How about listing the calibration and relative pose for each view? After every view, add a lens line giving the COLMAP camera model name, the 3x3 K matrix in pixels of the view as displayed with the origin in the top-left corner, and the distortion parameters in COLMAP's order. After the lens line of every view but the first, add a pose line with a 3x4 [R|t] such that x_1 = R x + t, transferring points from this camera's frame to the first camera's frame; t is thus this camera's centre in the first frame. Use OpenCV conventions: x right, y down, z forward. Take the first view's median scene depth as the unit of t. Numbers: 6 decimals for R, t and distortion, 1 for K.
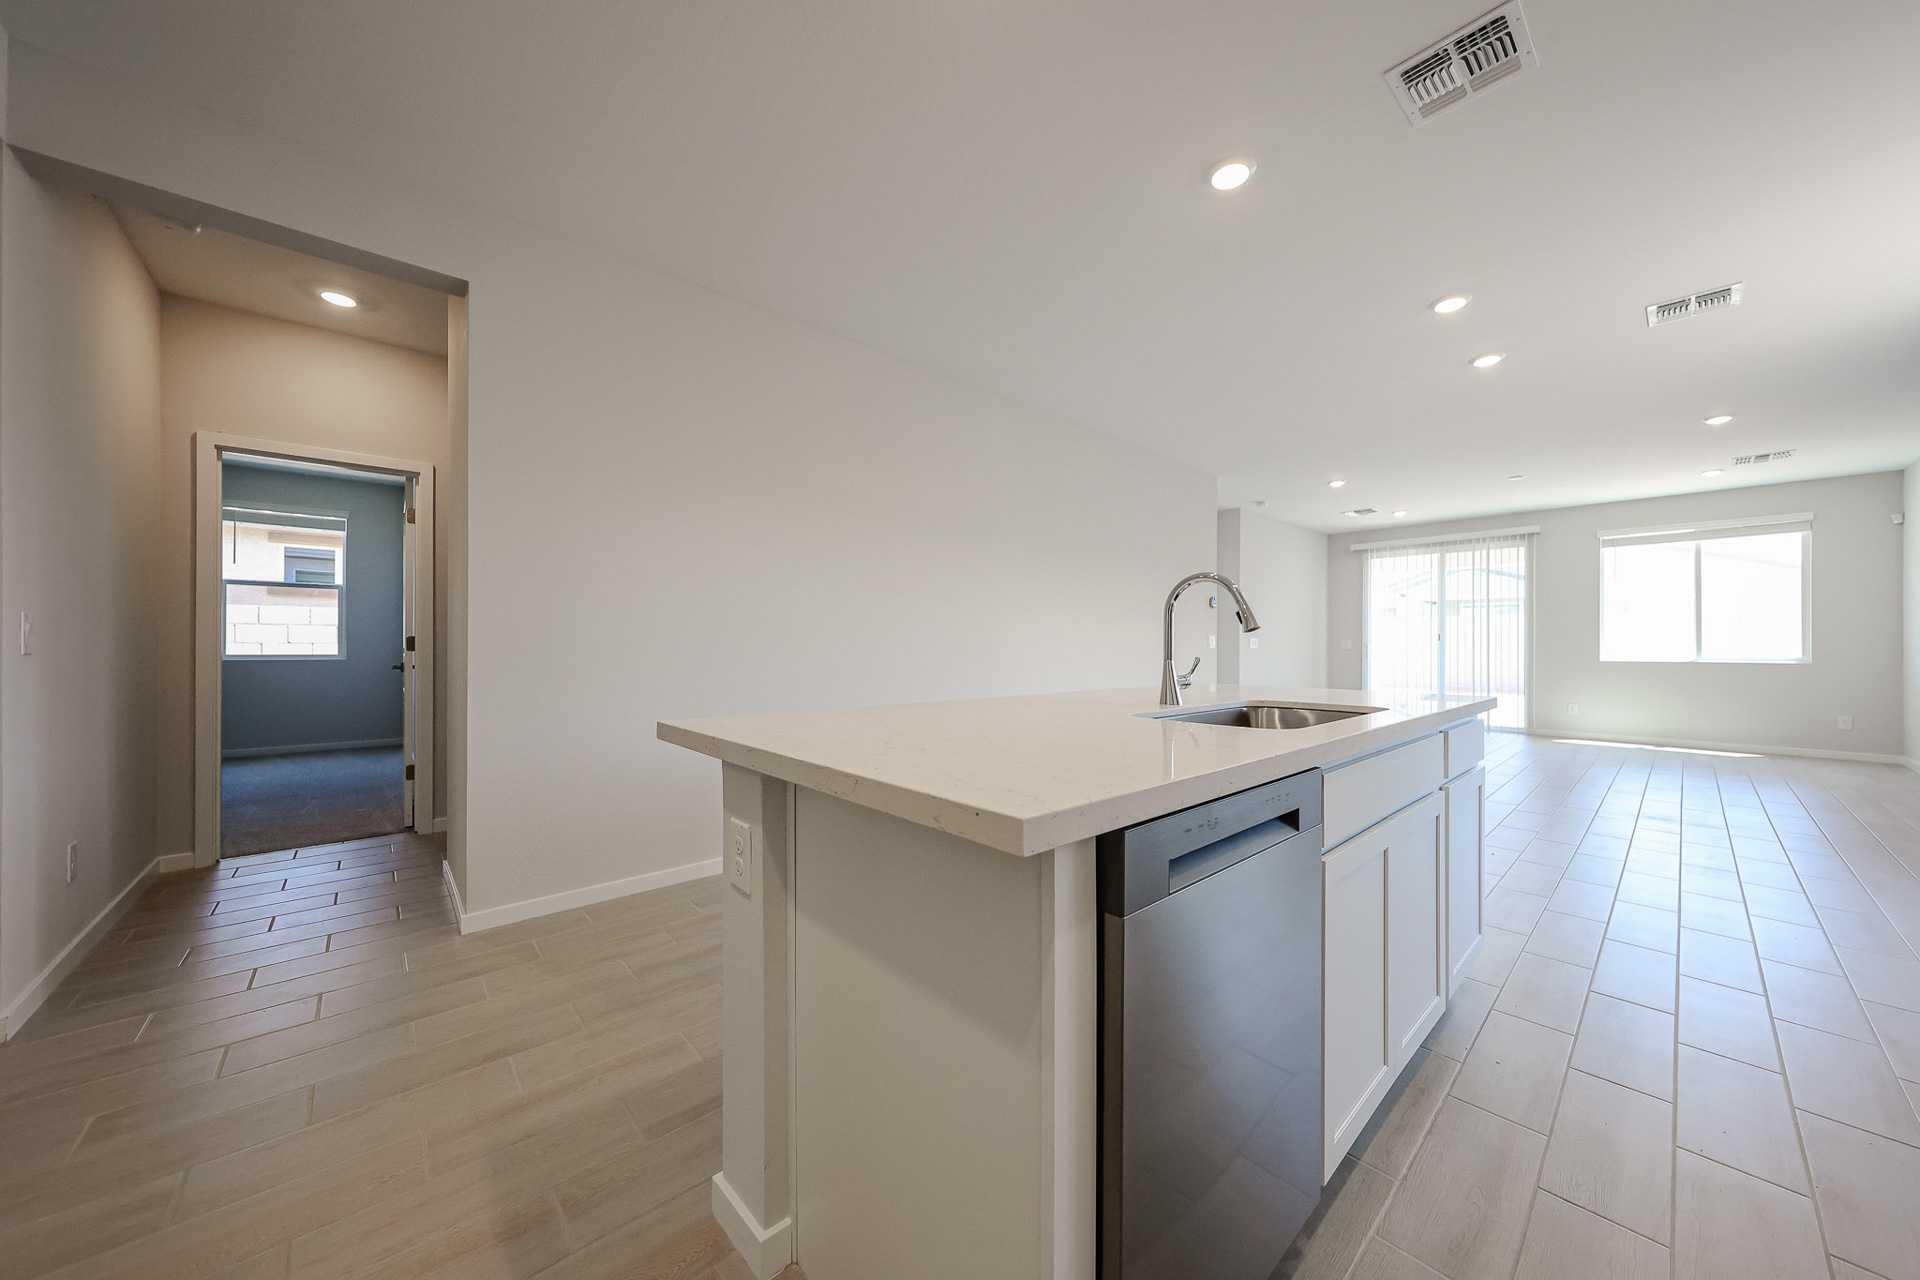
lens RADIAL K [[667.5, 0, 970.3], [0, 667.5, 641.6], [0, 0, 1]] dist [0.000672, -0.000348]
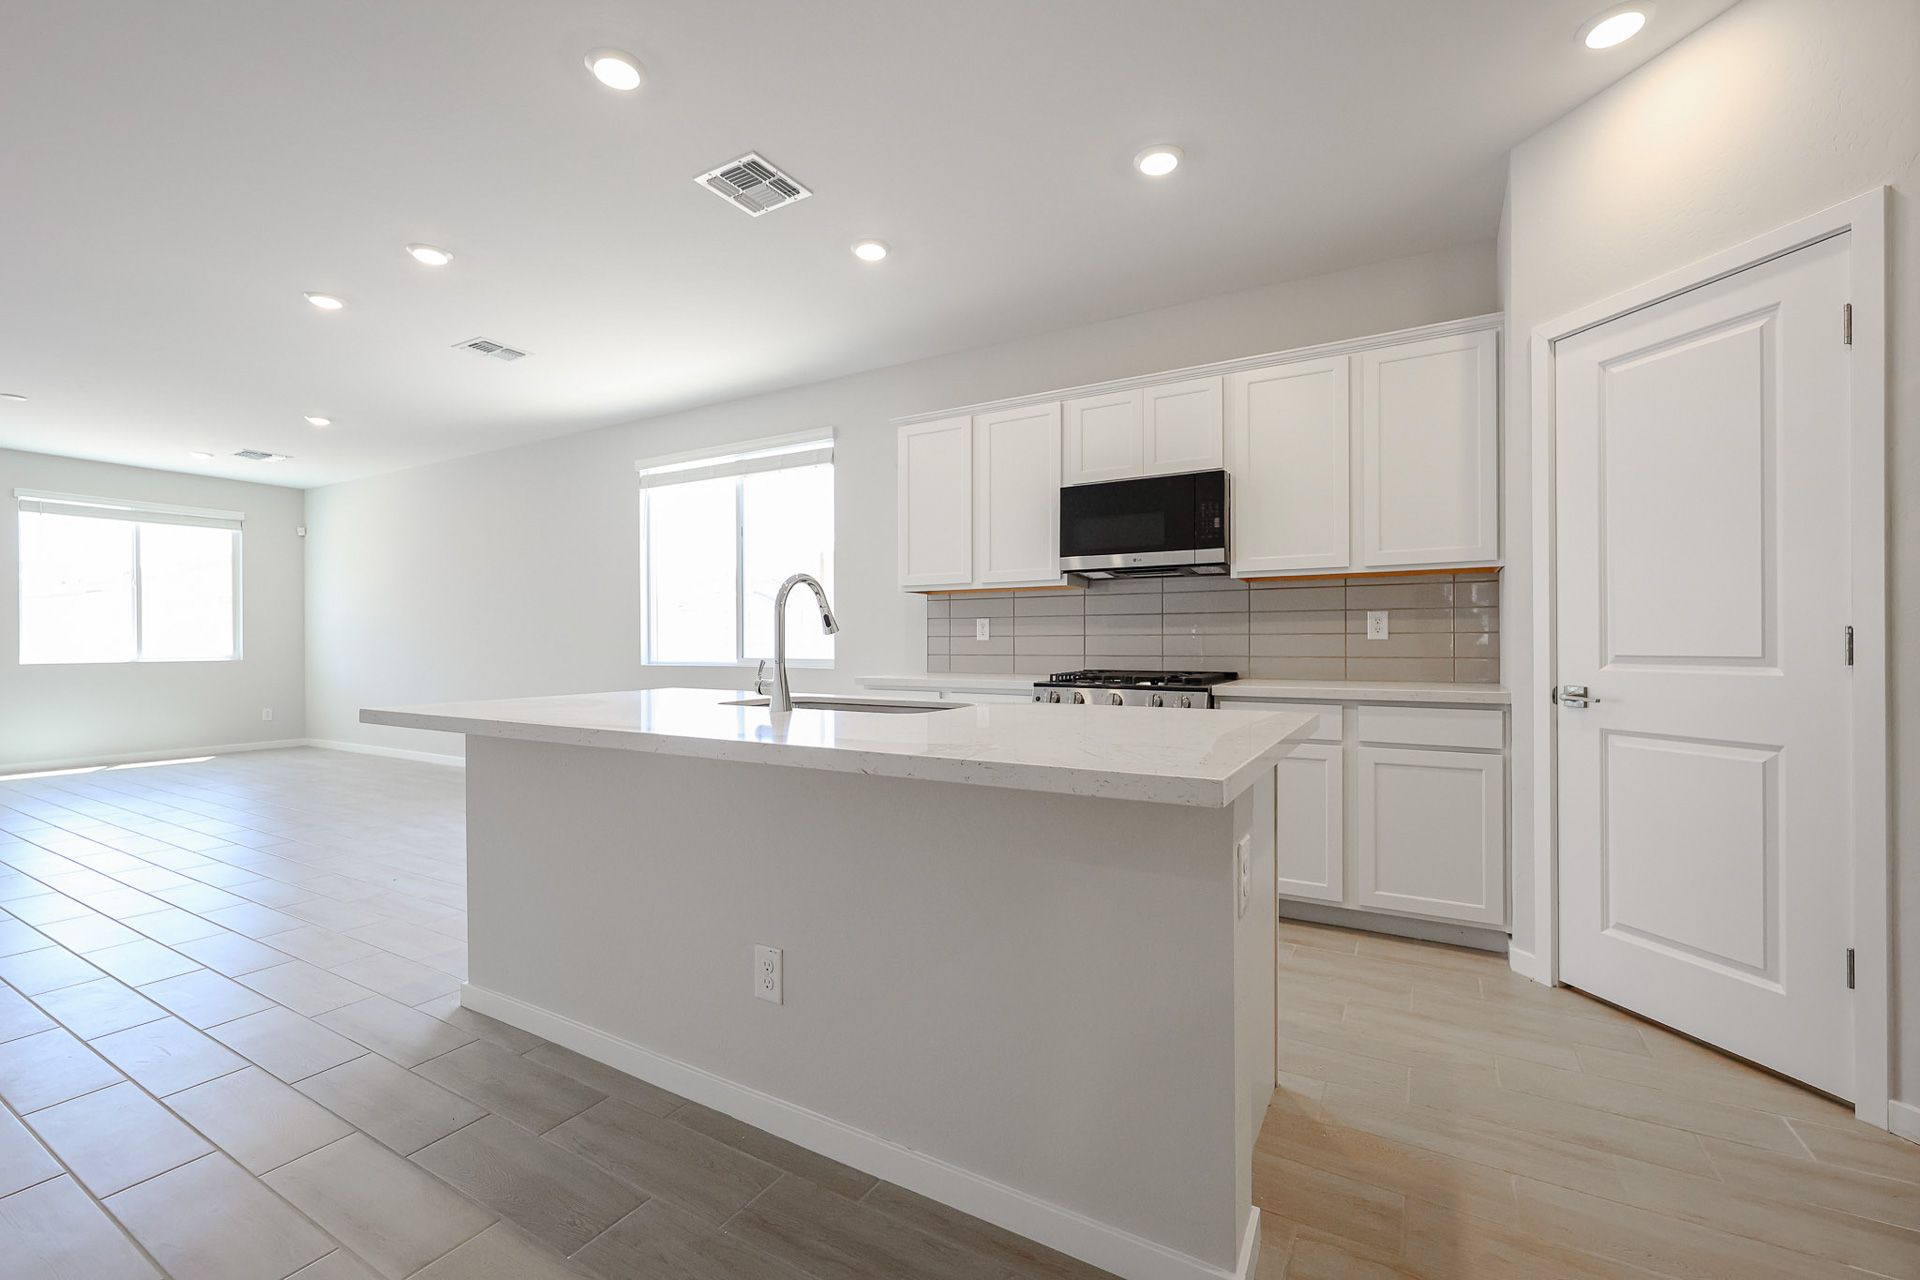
lens RADIAL K [[817.4, 0, 963.4], [0, 817.4, 642.8], [0, 0, 1]] dist [0.001776, -0.000545]
pose [[-0.315118, -0.003584, 0.949046, -0.252160], [-0.001844, 0.999993, 0.003164, 0.000076], [-0.949051, -0.000753, -0.315123, 0.314106]]
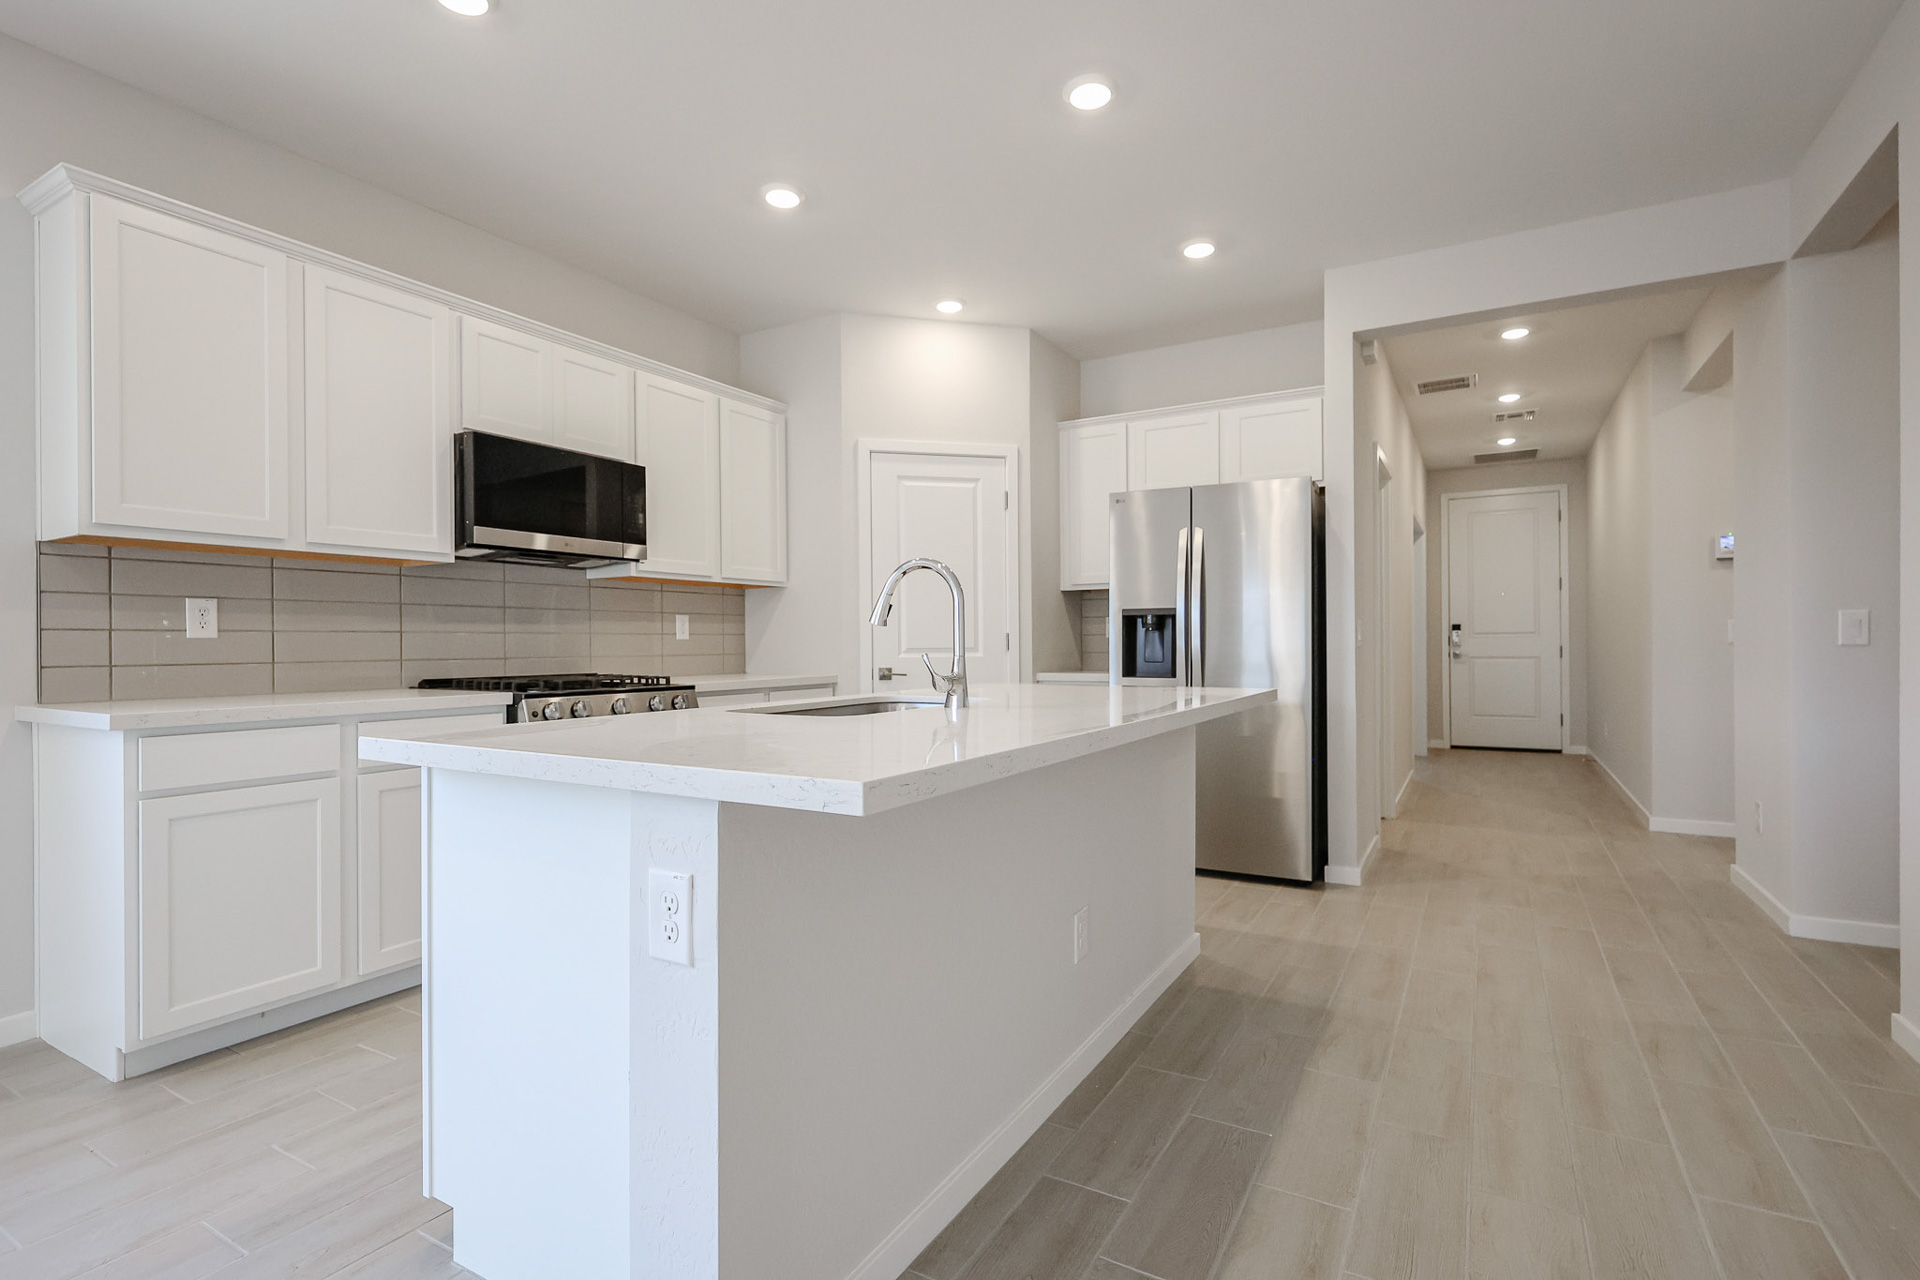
lens RADIAL K [[899.2, 0, 977.5], [0, 899.2, 642.3], [0, 0, 1]] dist [-0.001011, 0.001145]
pose [[-0.944673, 0.002946, -0.328001, 0.171774], [0.005265, 0.999967, -0.006184, 0.006354], [0.327972, -0.007569, -0.944657, 0.590070]]
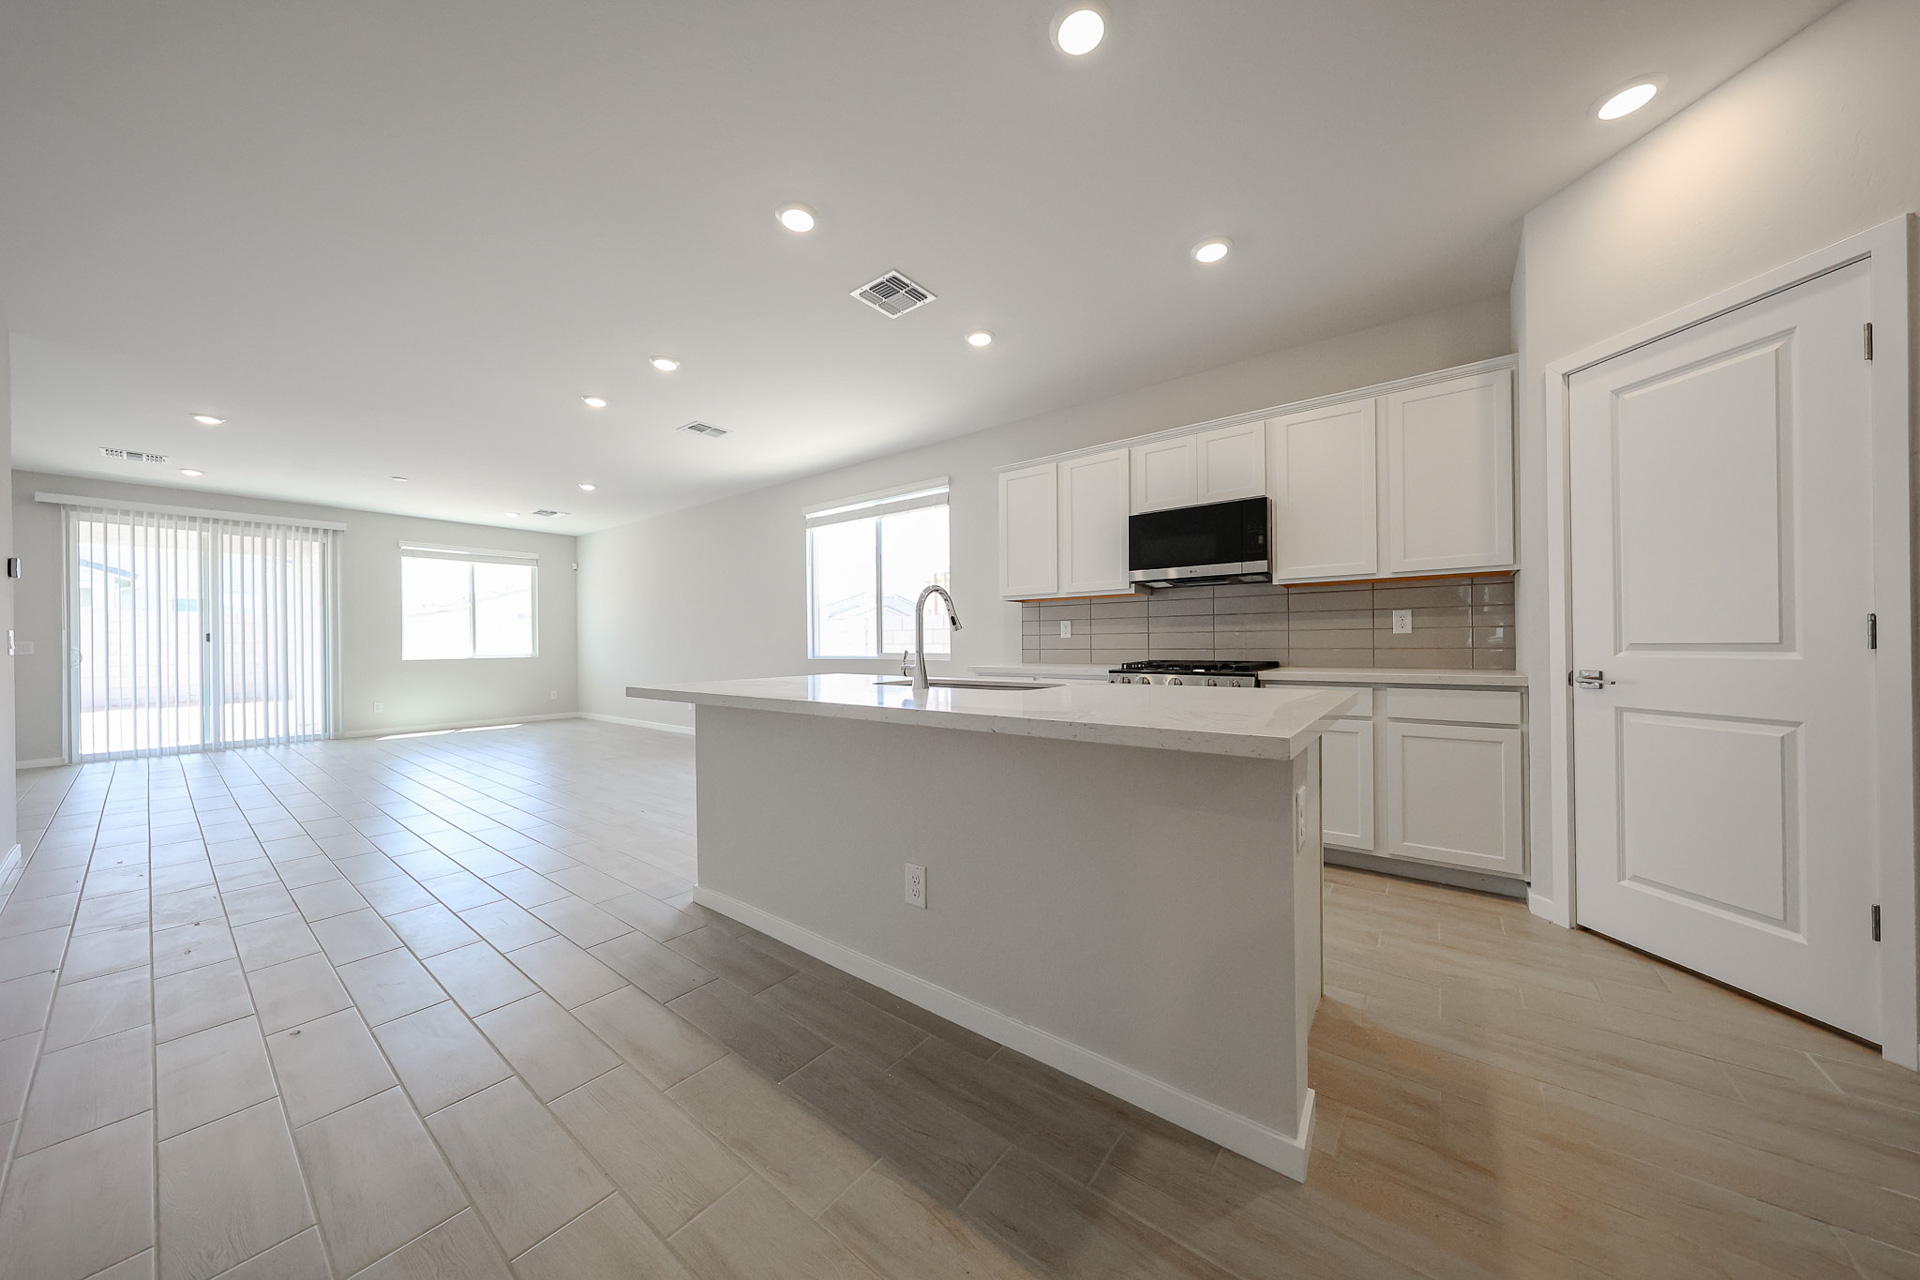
lens RADIAL K [[633.6, 0, 959.7], [0, 633.6, 643.3], [0, 0, 1]] dist [0.000140, 0.000242]
pose [[-0.189762, -0.001310, 0.981829, -0.252296], [0.004920, 0.999985, 0.002285, 0.003738], [-0.981818, 0.005264, -0.189753, 0.323363]]
